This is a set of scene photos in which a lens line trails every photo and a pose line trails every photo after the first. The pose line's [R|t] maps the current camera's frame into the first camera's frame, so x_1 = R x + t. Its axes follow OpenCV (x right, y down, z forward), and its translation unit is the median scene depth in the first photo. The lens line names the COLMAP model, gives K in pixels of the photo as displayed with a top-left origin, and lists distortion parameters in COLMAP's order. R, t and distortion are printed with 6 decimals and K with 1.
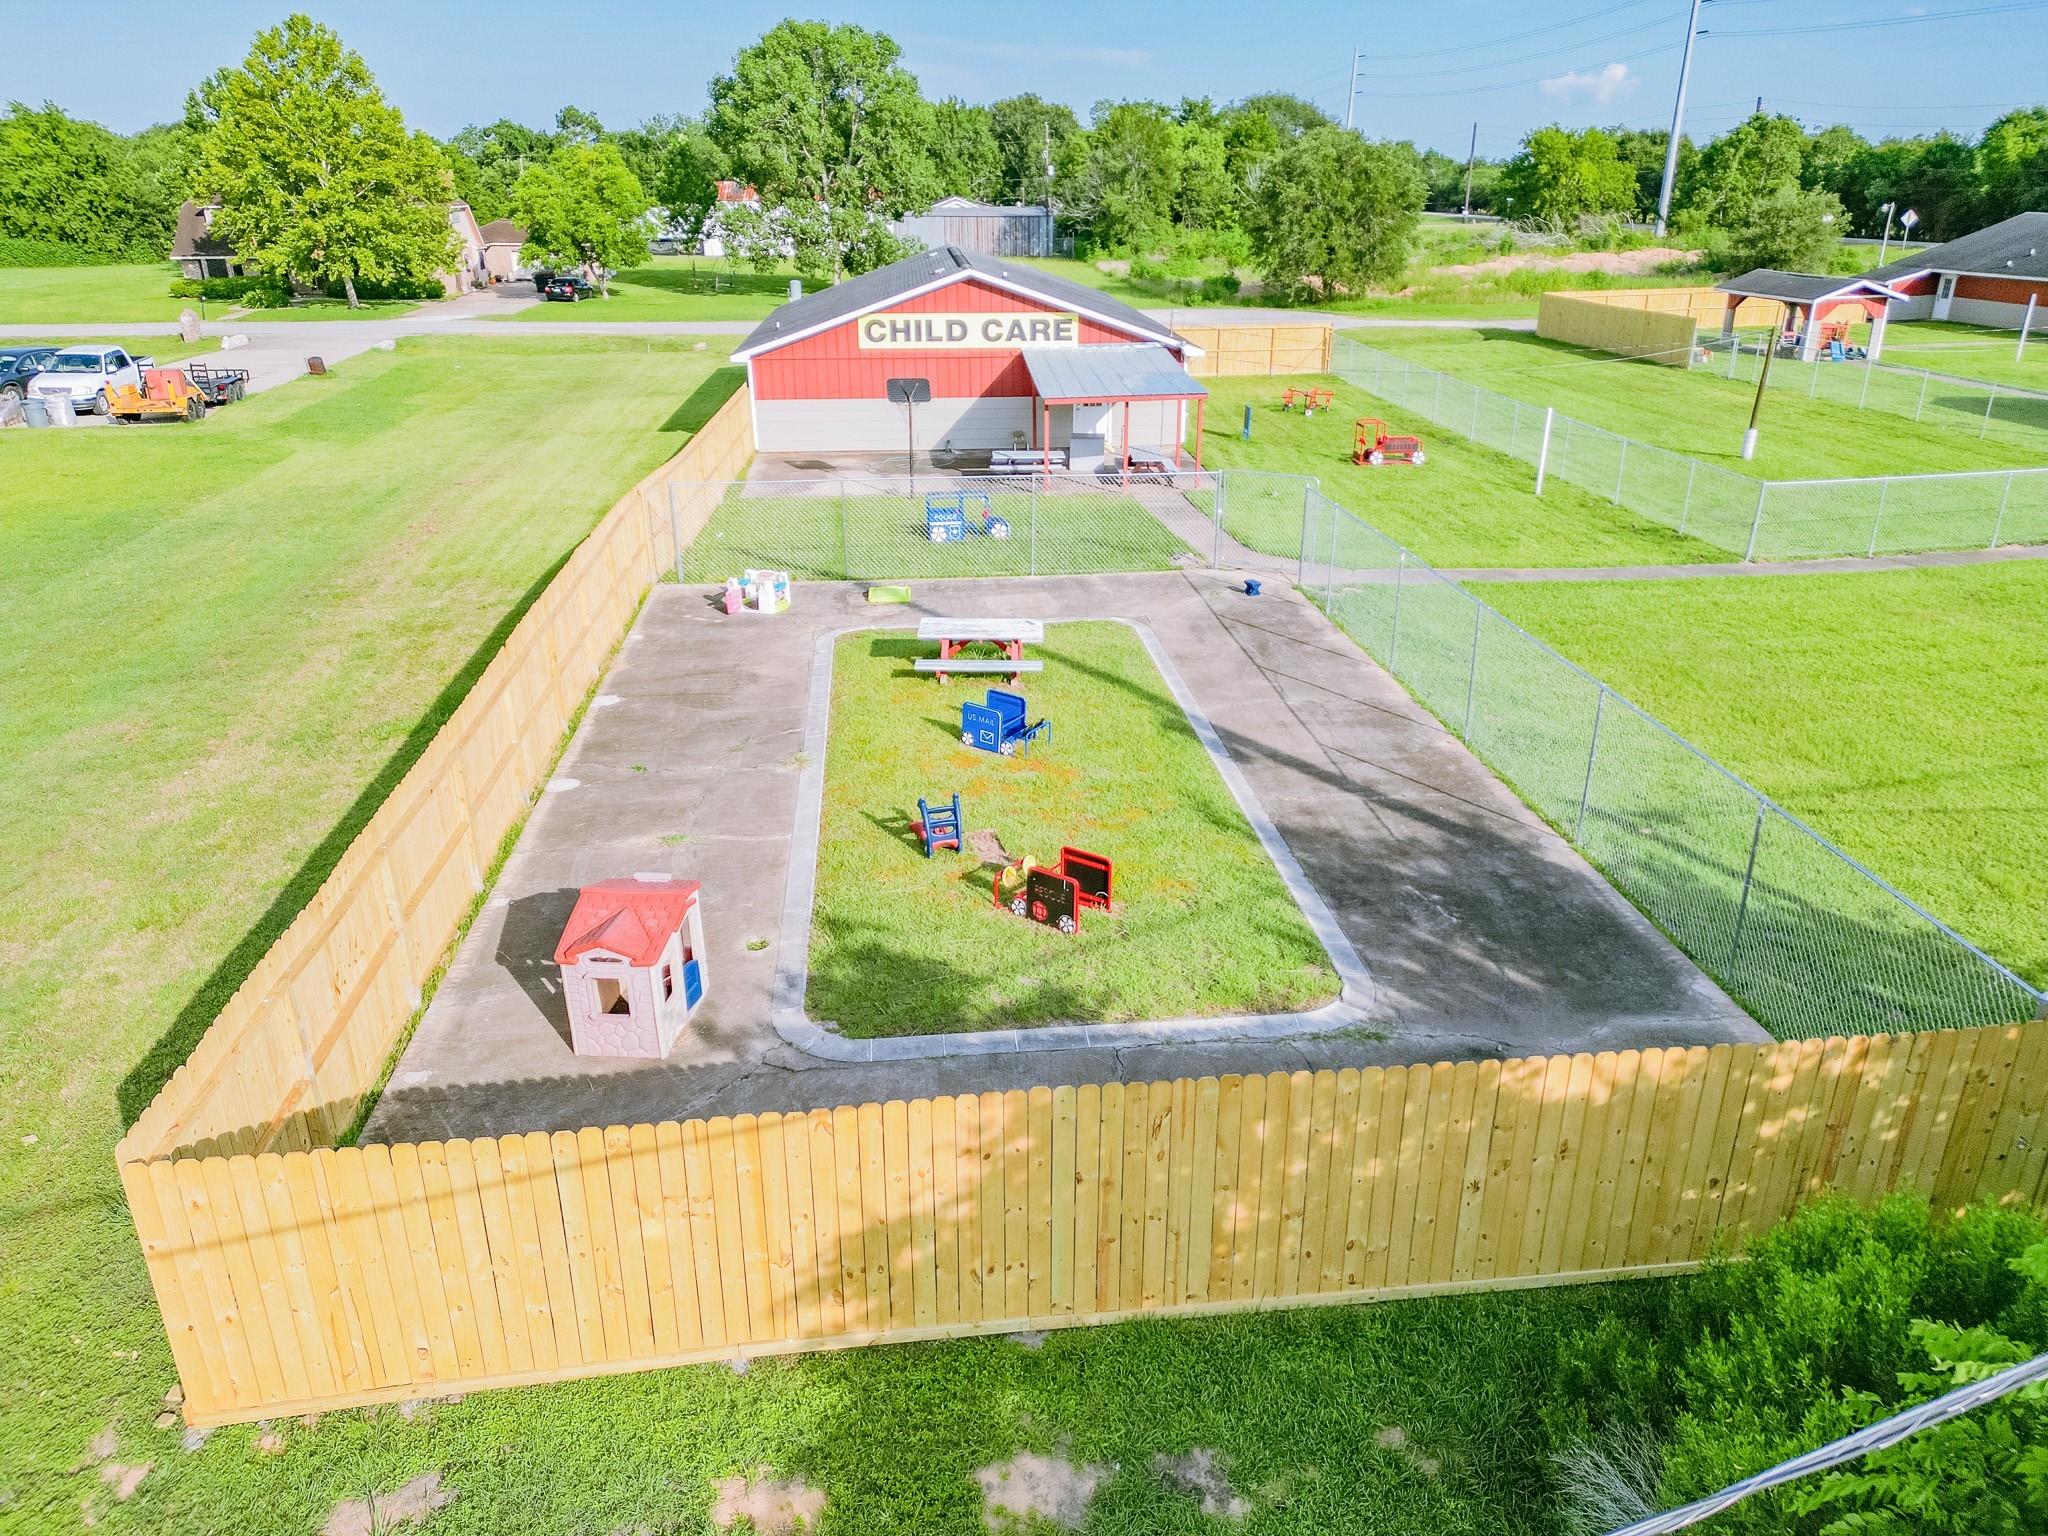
lens RADIAL K [[1443.7, 0, 1007.2], [0, 1443.7, 769.8], [0, 0, 1]] dist [0.036075, -0.007091]
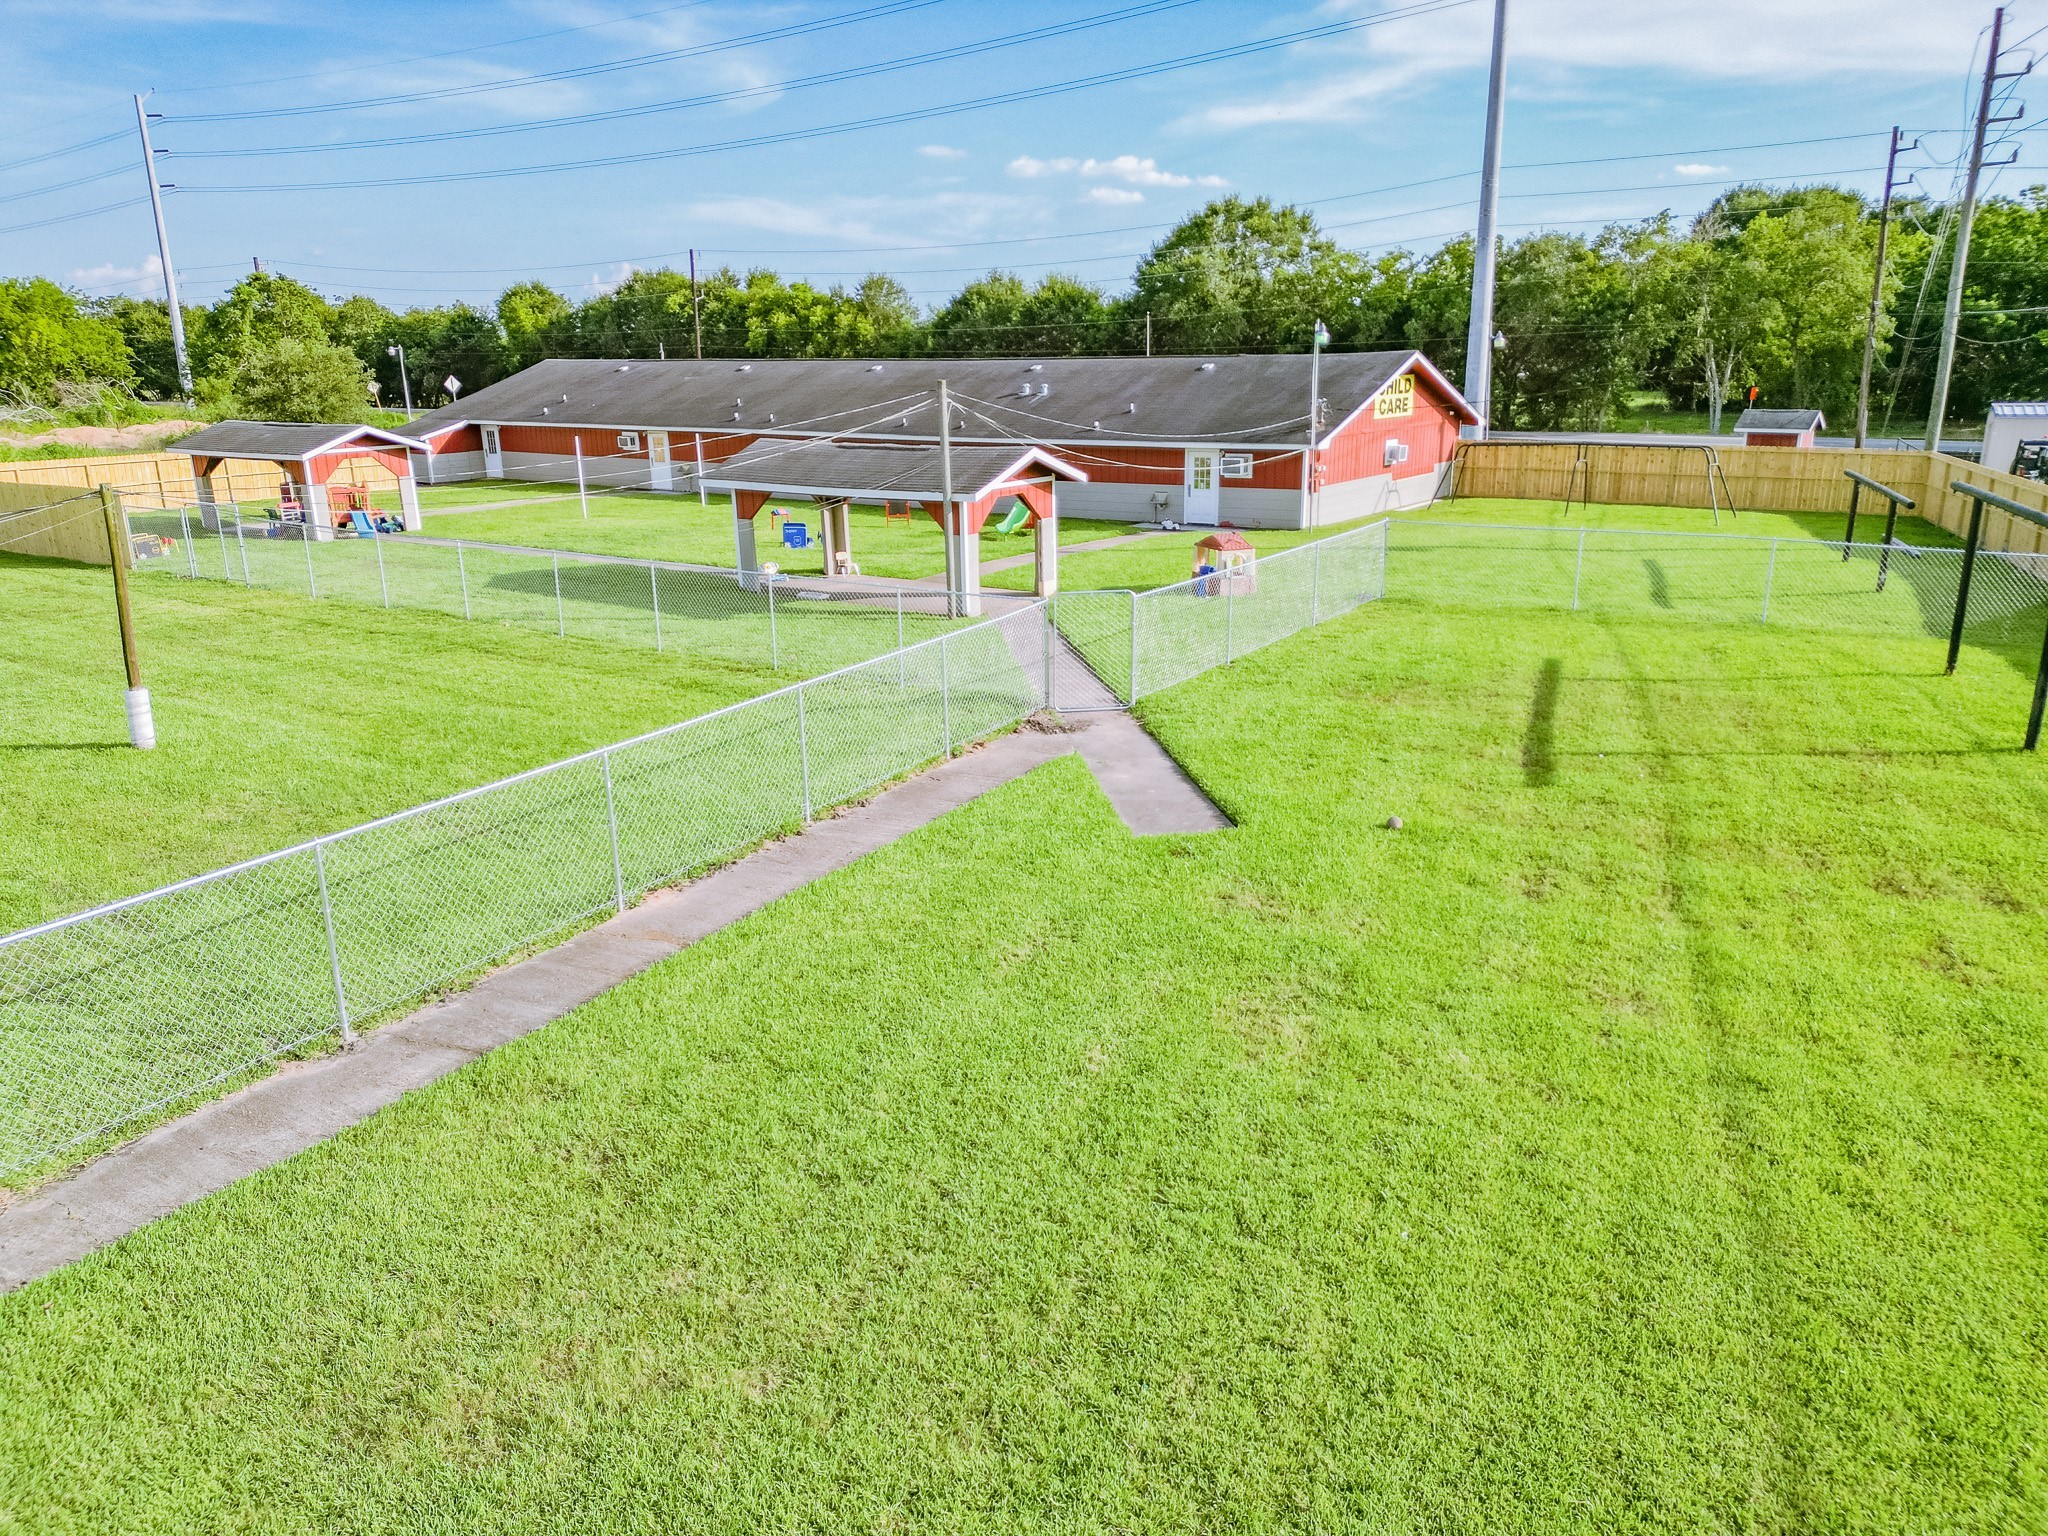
lens RADIAL K [[1443.7, 0, 1022.1], [0, 1443.7, 777.7], [0, 0, 1]] dist [0.036075, -0.007091]
pose [[0.647466, -0.221811, 0.729100, 0.150952], [0.303882, 0.952501, 0.019918, -0.055775], [-0.698887, 0.208665, 0.684117, 0.208248]]
